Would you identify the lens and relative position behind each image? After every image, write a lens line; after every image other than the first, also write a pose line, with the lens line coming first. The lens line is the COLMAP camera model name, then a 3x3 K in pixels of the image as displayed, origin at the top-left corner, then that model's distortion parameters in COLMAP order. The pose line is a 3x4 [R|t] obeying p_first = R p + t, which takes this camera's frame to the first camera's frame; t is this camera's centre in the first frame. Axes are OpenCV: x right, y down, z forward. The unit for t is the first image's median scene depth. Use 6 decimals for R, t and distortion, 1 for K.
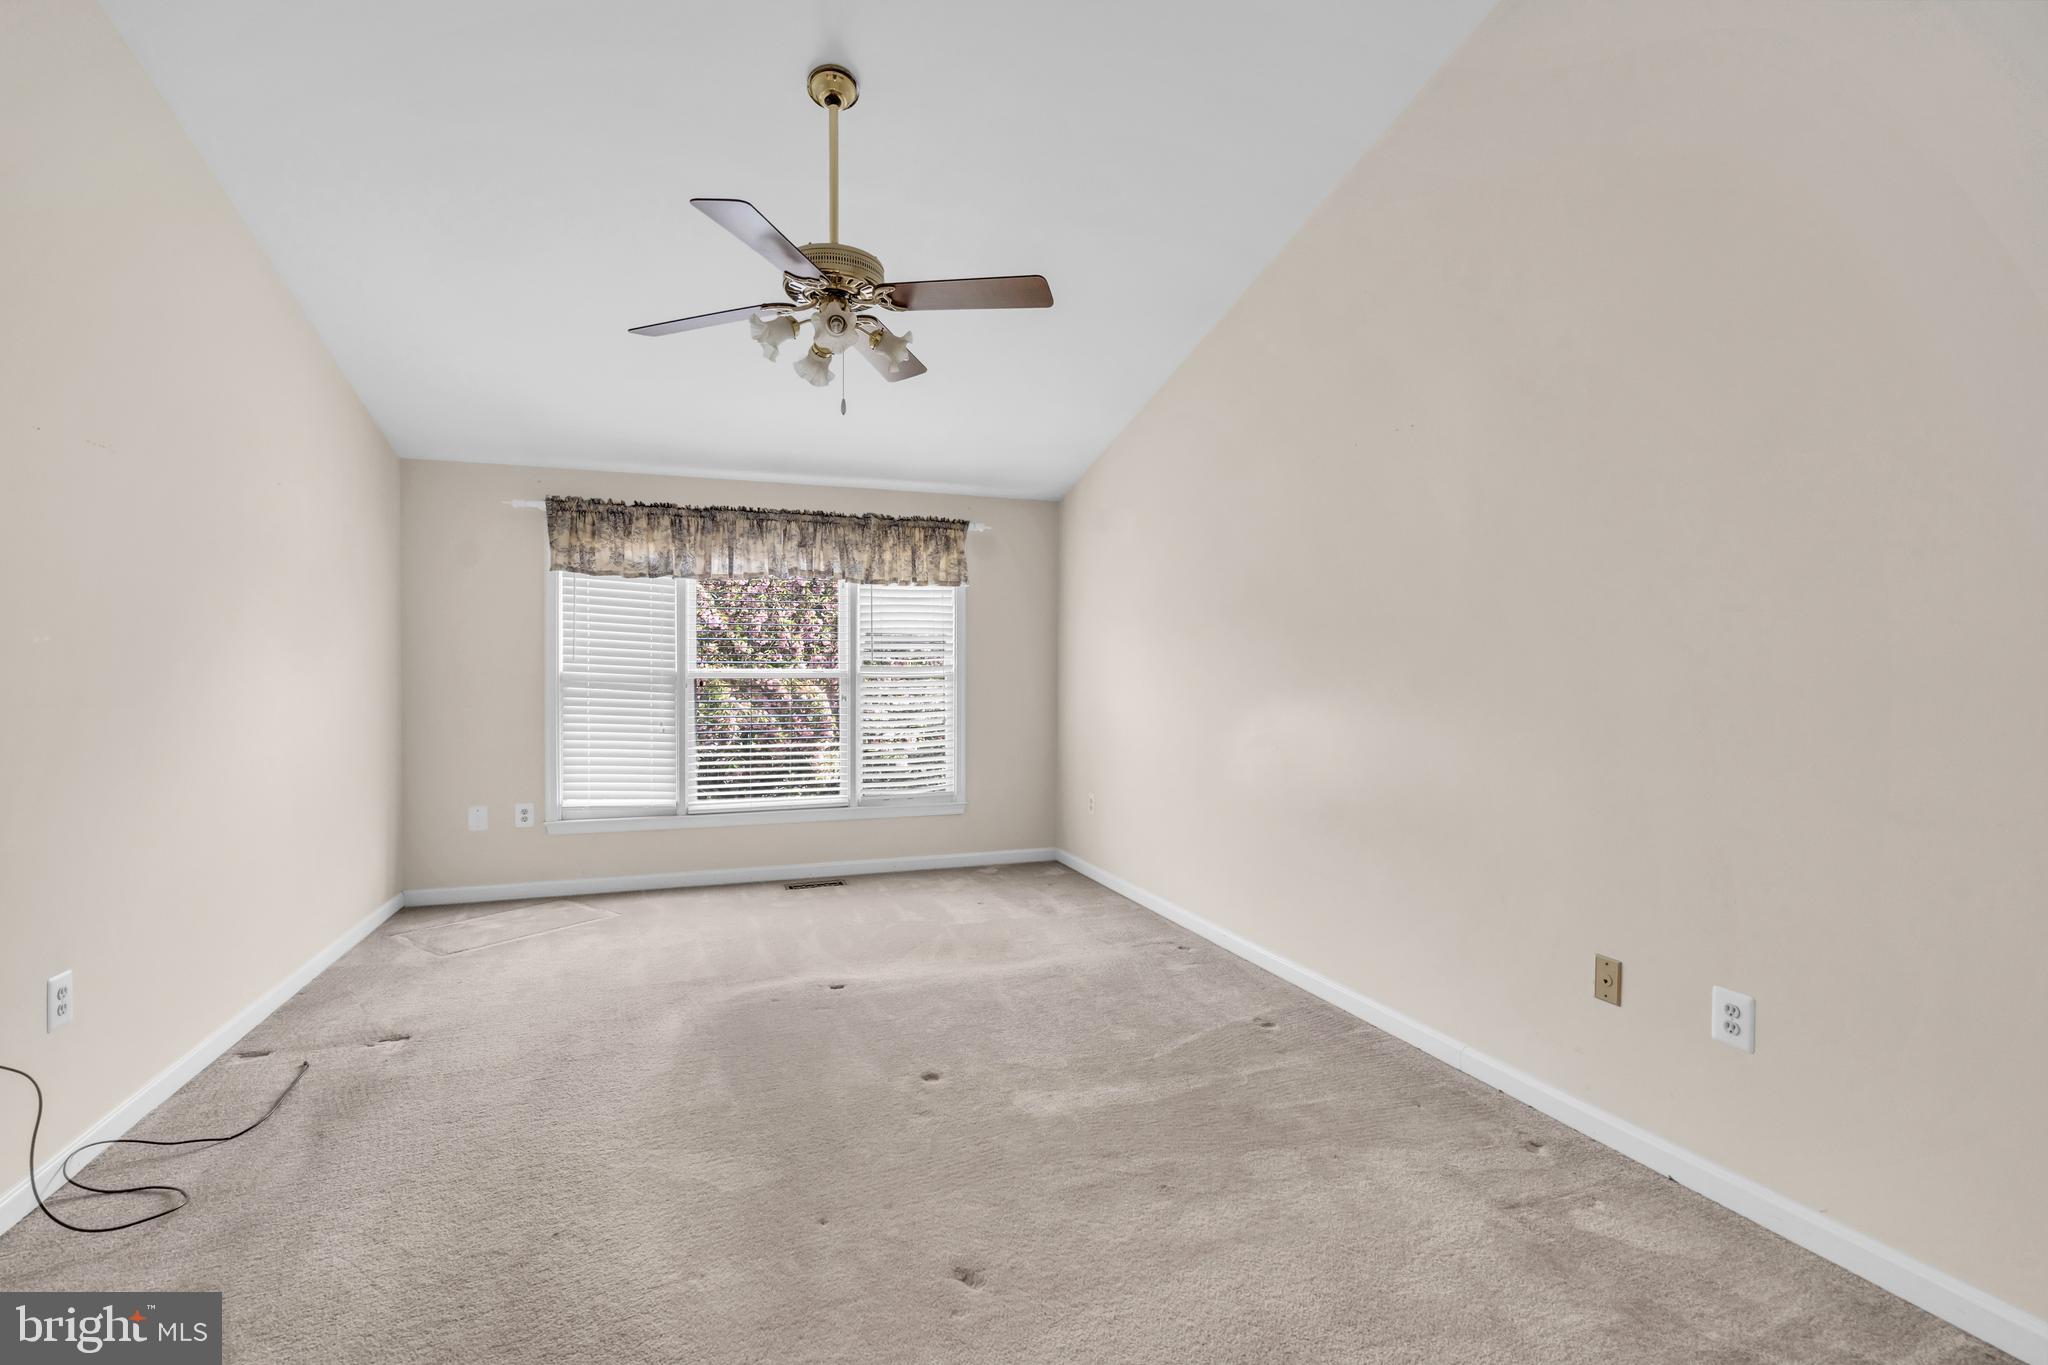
lens RADIAL K [[943.5, 0, 1022.9], [0, 943.5, 699.5], [0, 0, 1]] dist [-0.002535, 0.000447]
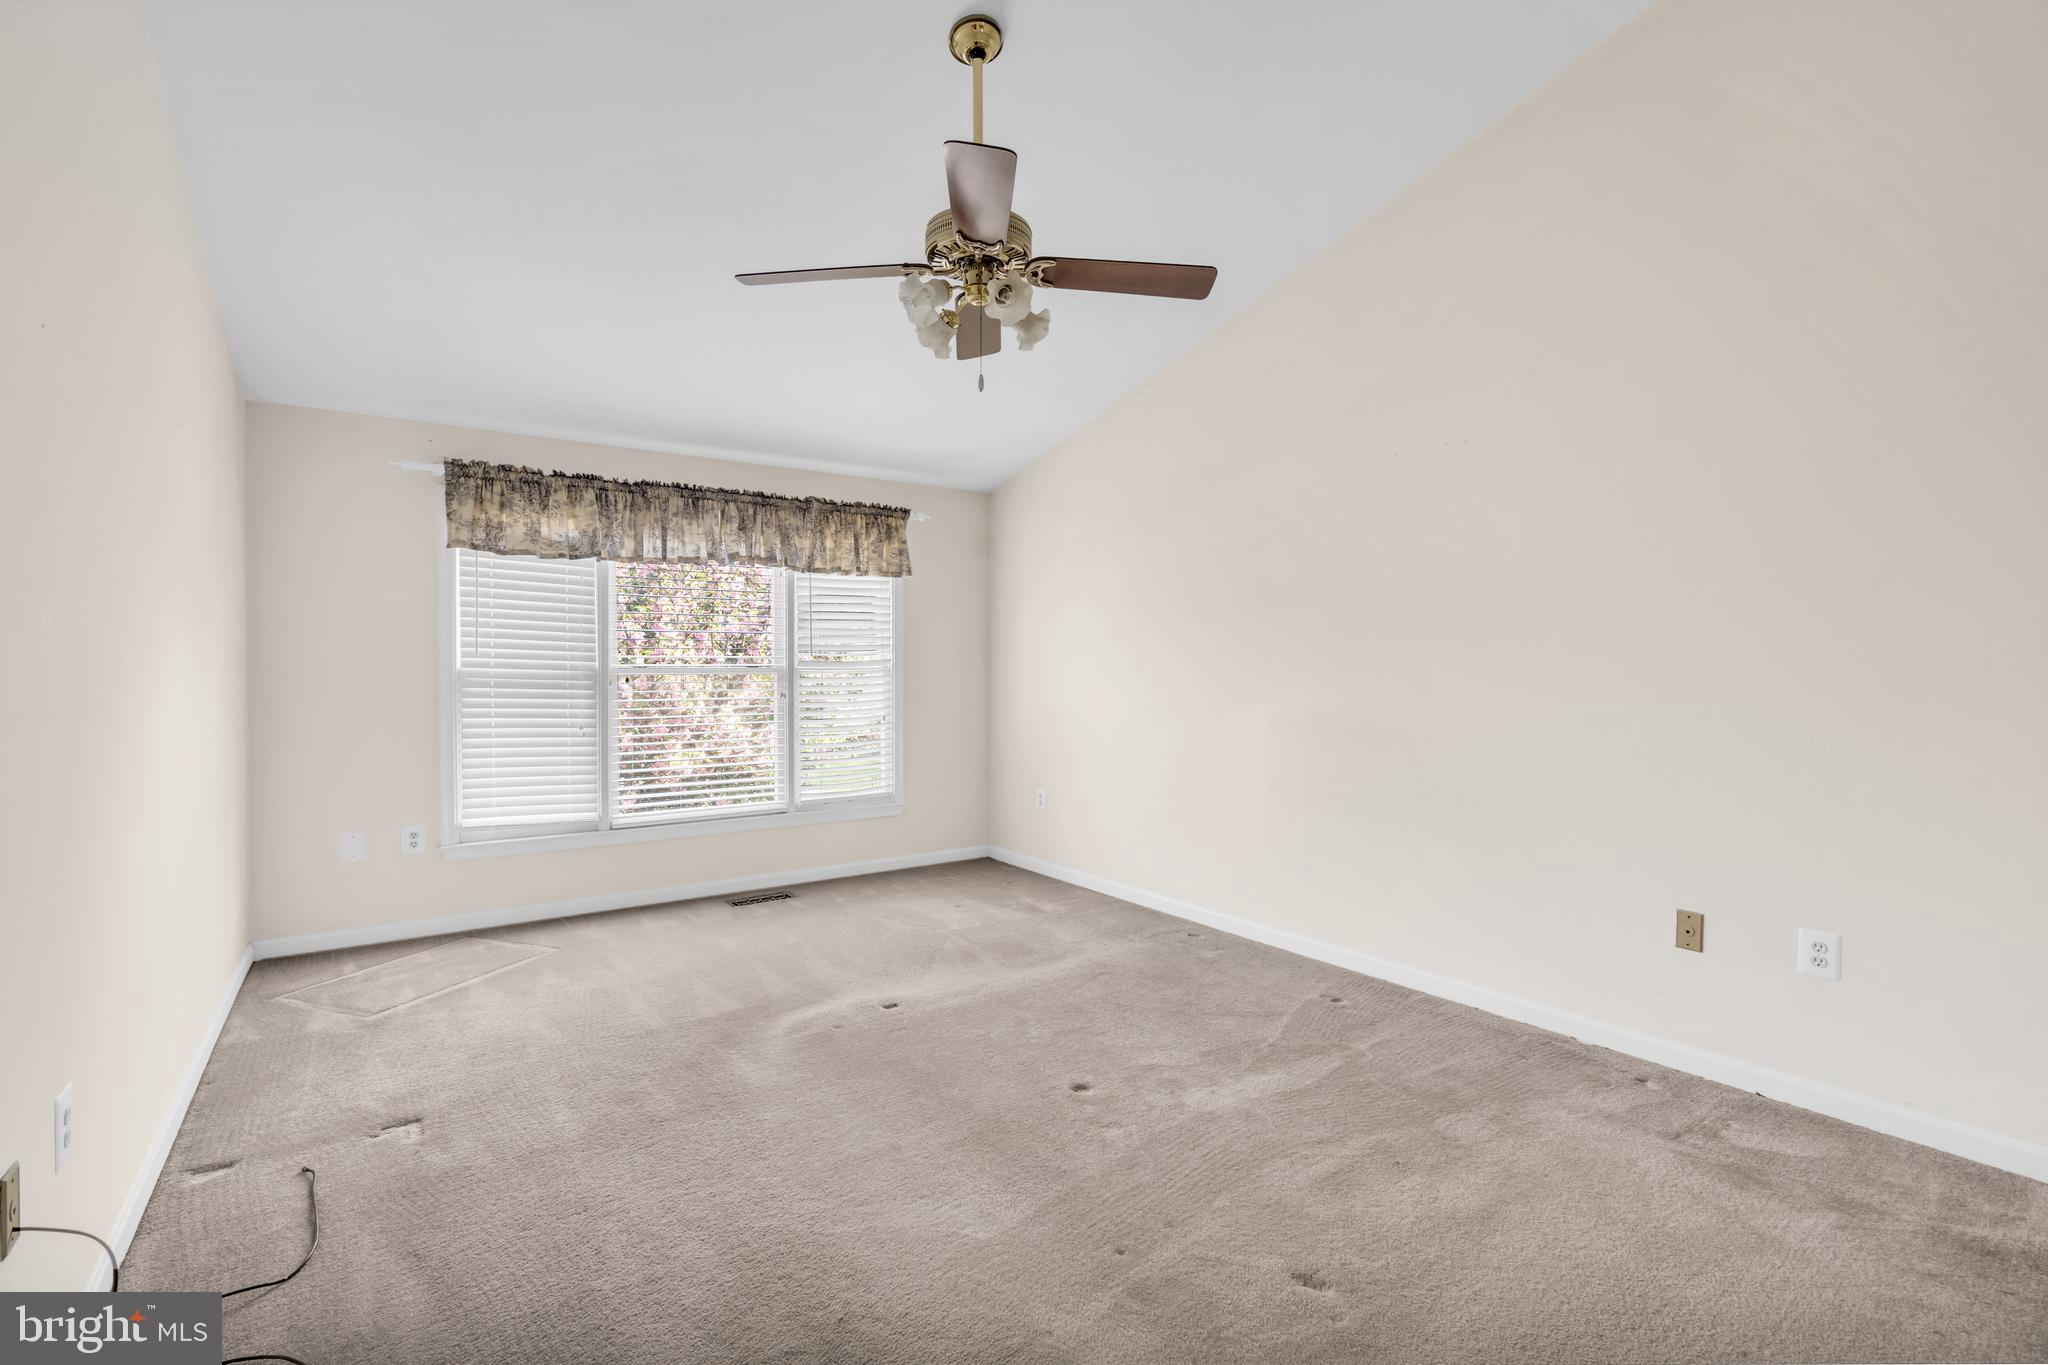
lens RADIAL K [[943.5, 0, 1028.8], [0, 943.5, 691.3], [0, 0, 1]] dist [-0.002535, 0.000447]
pose [[0.962847, -0.009026, 0.269897, -0.228041], [0.010044, 0.999947, -0.002389, -0.000888], [-0.269862, 0.005011, 0.962886, 0.049878]]
